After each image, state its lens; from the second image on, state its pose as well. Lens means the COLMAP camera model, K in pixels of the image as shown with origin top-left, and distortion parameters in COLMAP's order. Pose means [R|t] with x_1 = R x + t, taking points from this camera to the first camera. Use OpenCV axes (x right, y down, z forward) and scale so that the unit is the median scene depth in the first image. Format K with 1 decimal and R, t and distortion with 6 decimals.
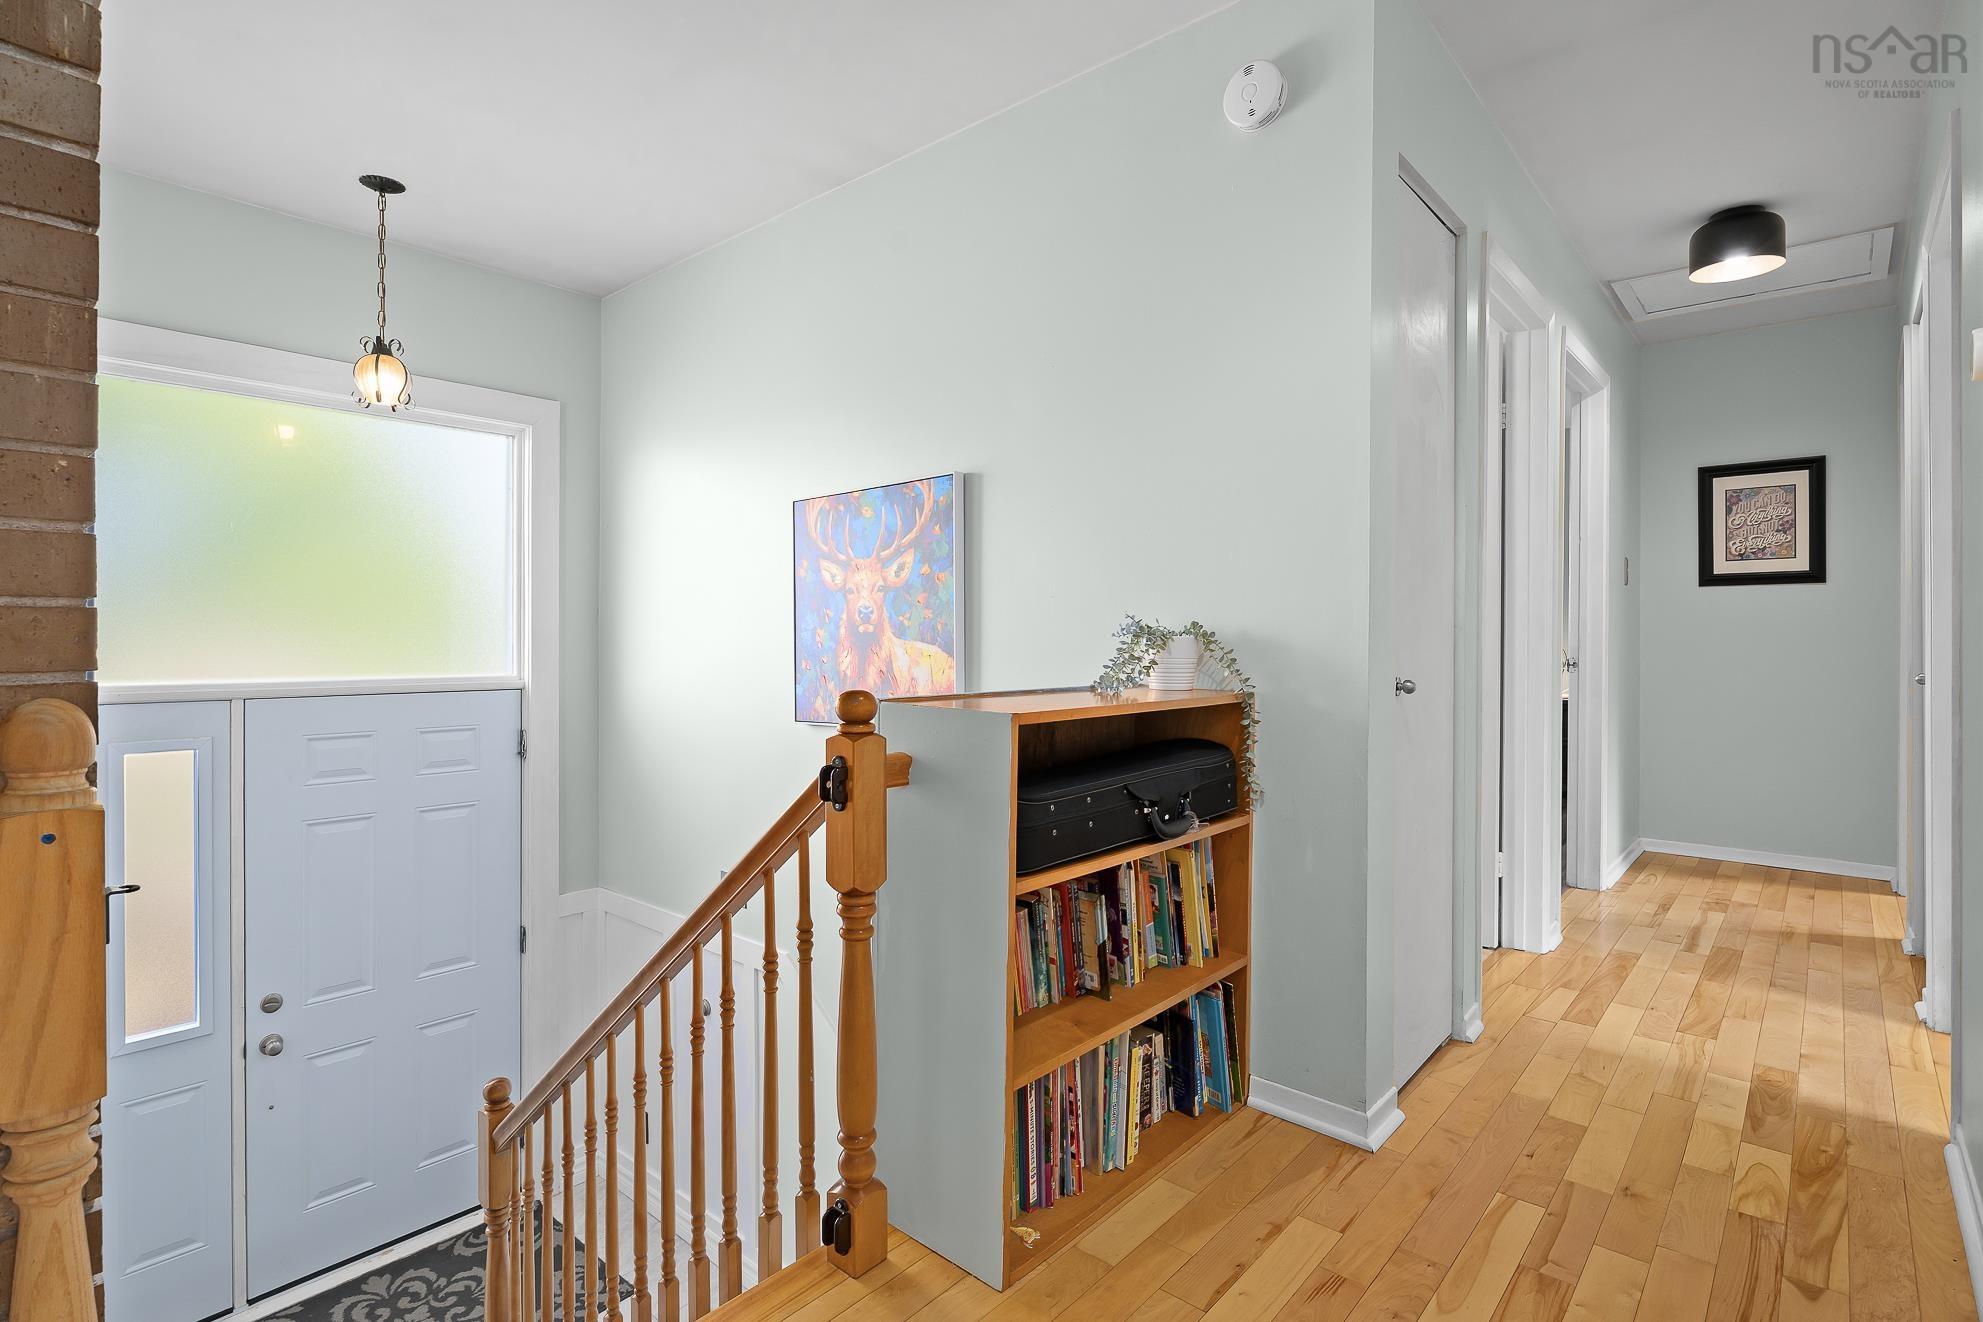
lens RADIAL K [[968.6, 0, 990.3], [0, 968.6, 618.0], [0, 0, 1]] dist [-0.000578, -0.000056]
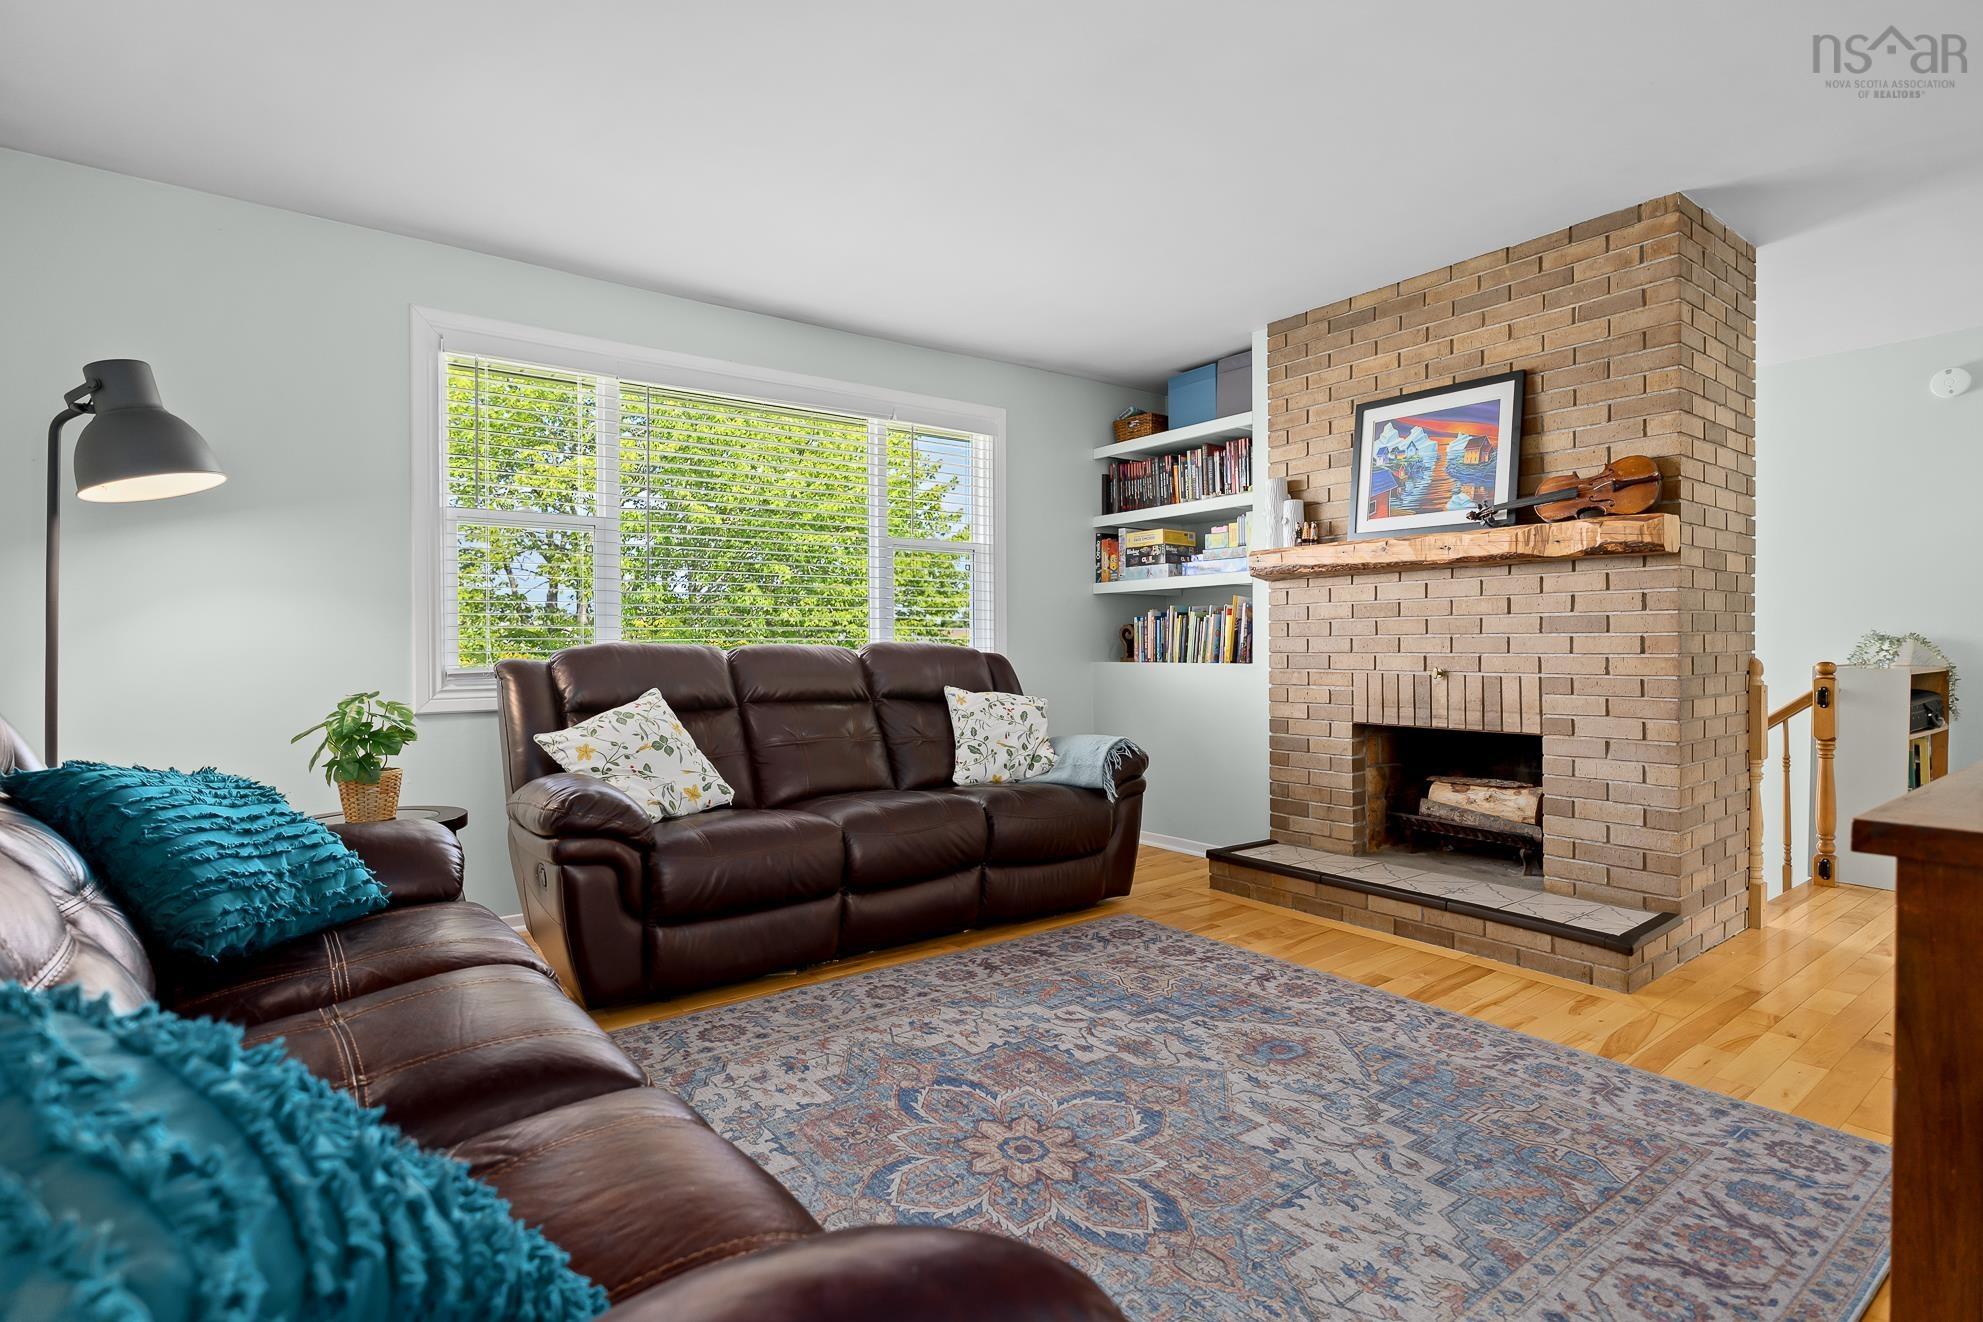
lens RADIAL K [[984.1, 0, 981.3], [0, 984.1, 640.9], [0, 0, 1]] dist [-0.005911, 0.001009]
pose [[0.980816, -0.003607, -0.194901, -1.453539], [0.007636, 0.999772, 0.019925, -0.038694], [0.194785, -0.021031, 0.980621, -1.588814]]
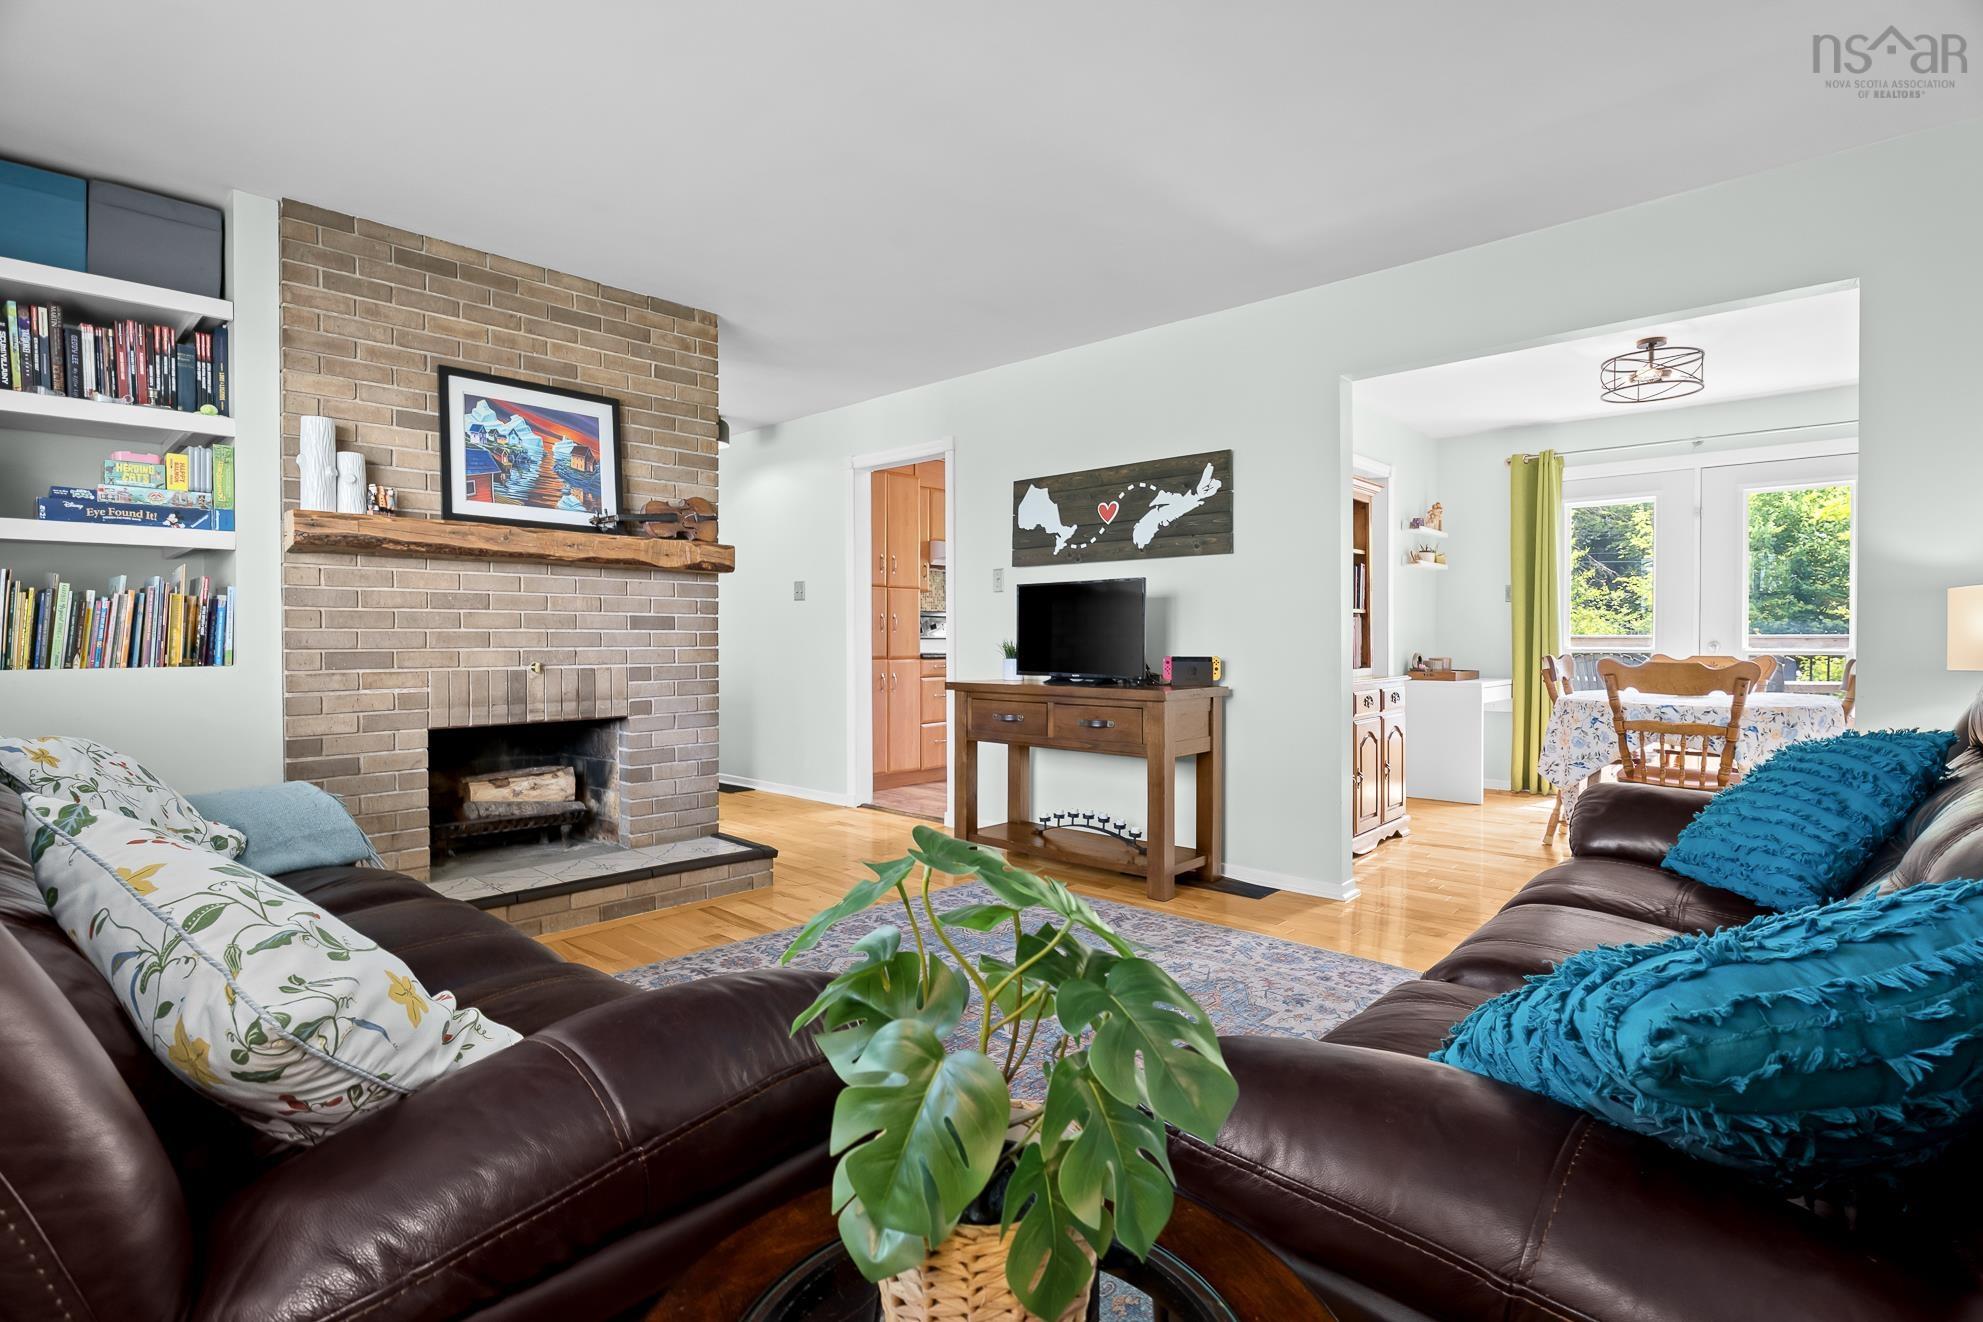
lens RADIAL K [[973.2, 0, 989.1], [0, 973.2, 648.0], [0, 0, 1]] dist [-0.000559, 0.000094]
pose [[0.020665, -0.009436, 0.999742, -2.821210], [-0.024657, 0.999647, 0.009945, -0.010574], [-0.999482, -0.024856, 0.020425, -0.482087]]
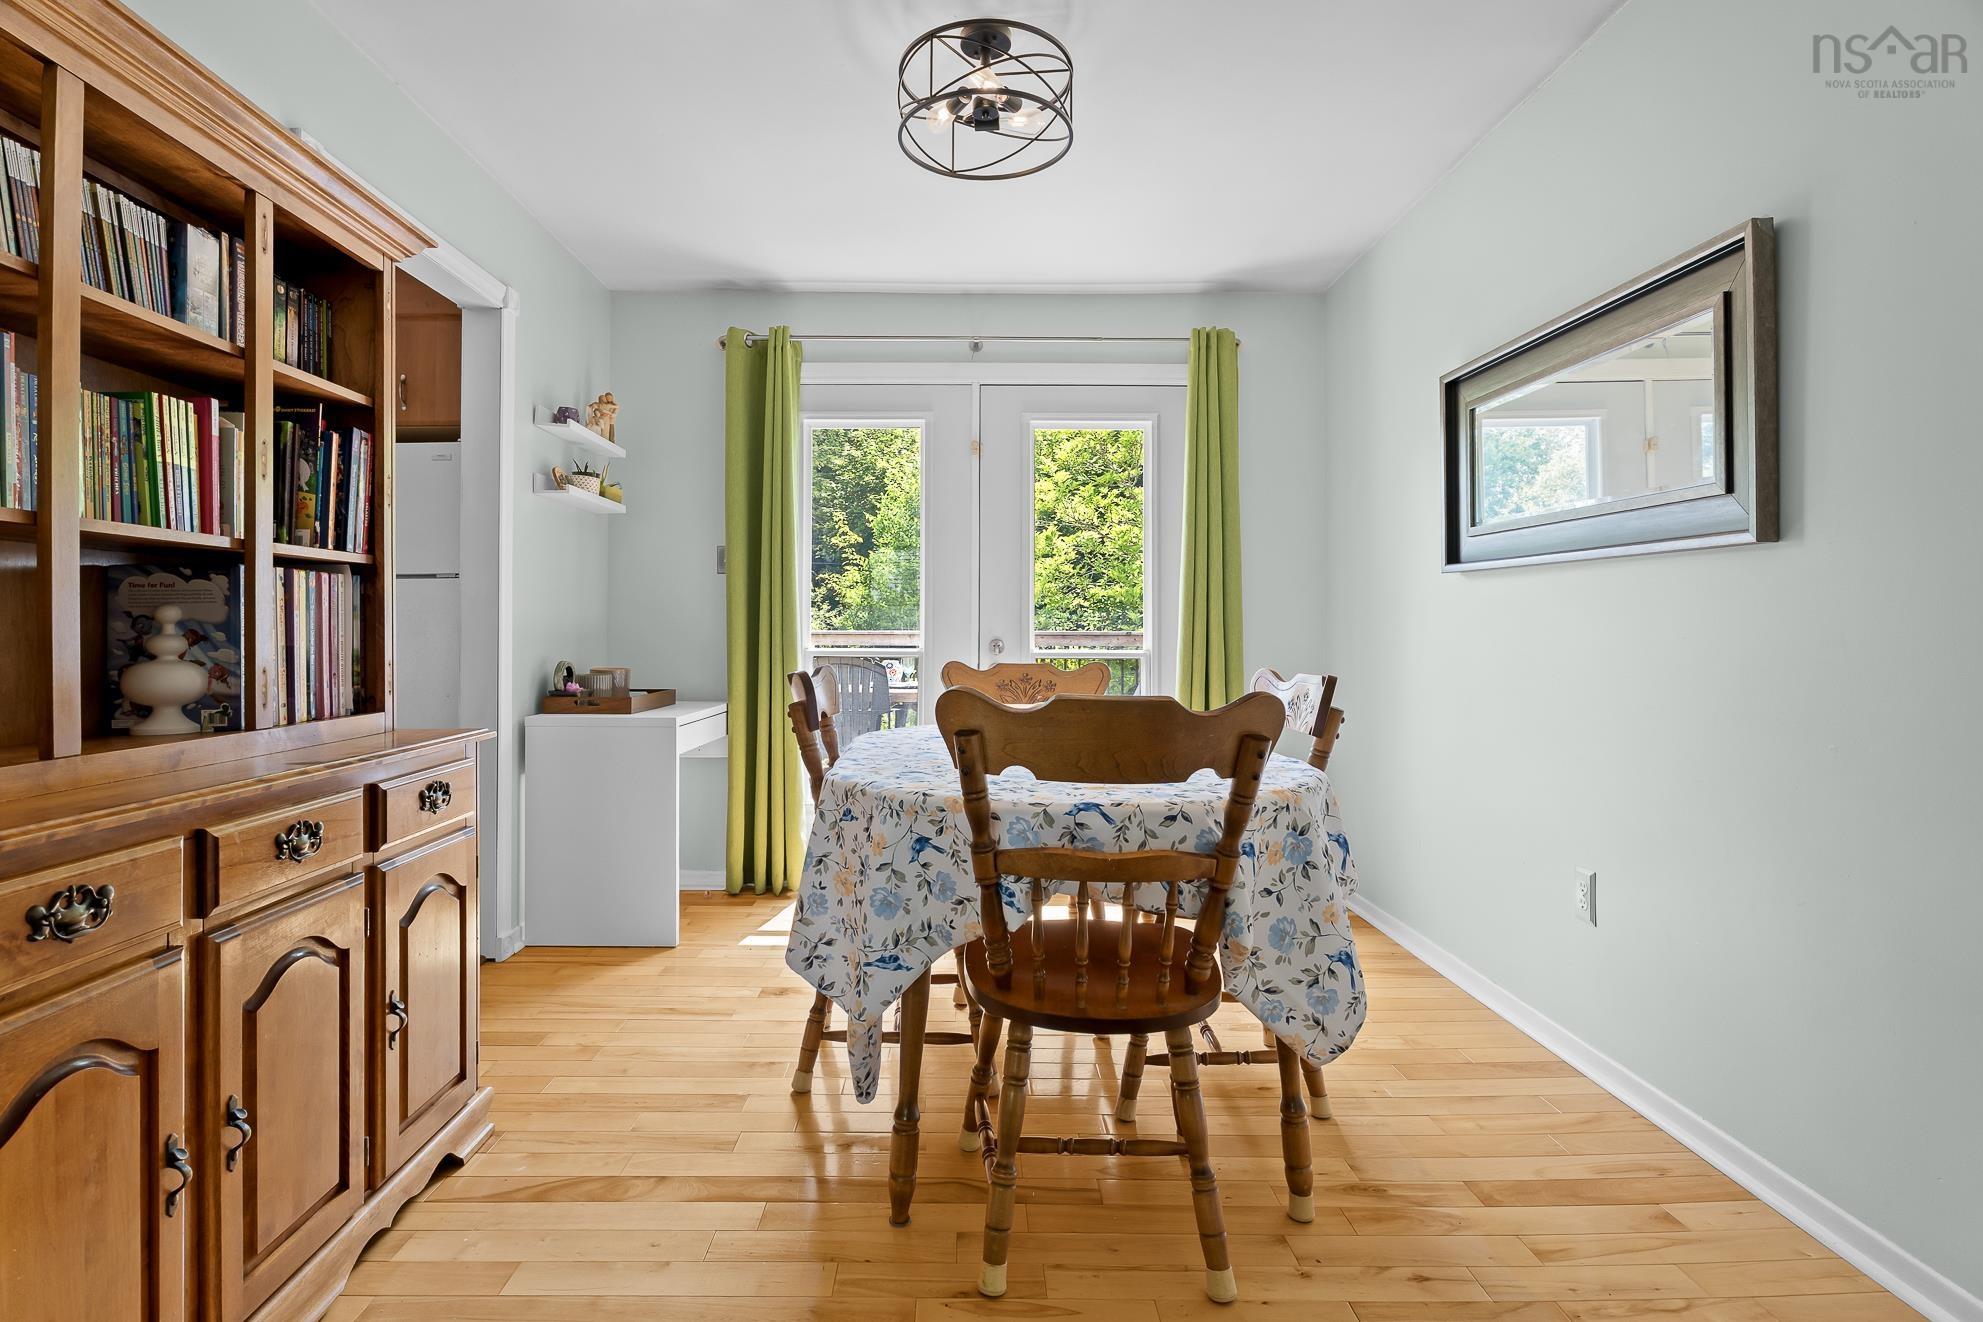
lens RADIAL K [[957.0, 0, 976.4], [0, 957.0, 627.4], [0, 0, 1]] dist [-0.013915, 0.000024]
pose [[-0.665959, 0.004069, 0.745978, -1.304395], [-0.021338, 0.999472, -0.024501, -0.030074], [-0.745683, -0.032234, -0.665520, -1.253712]]
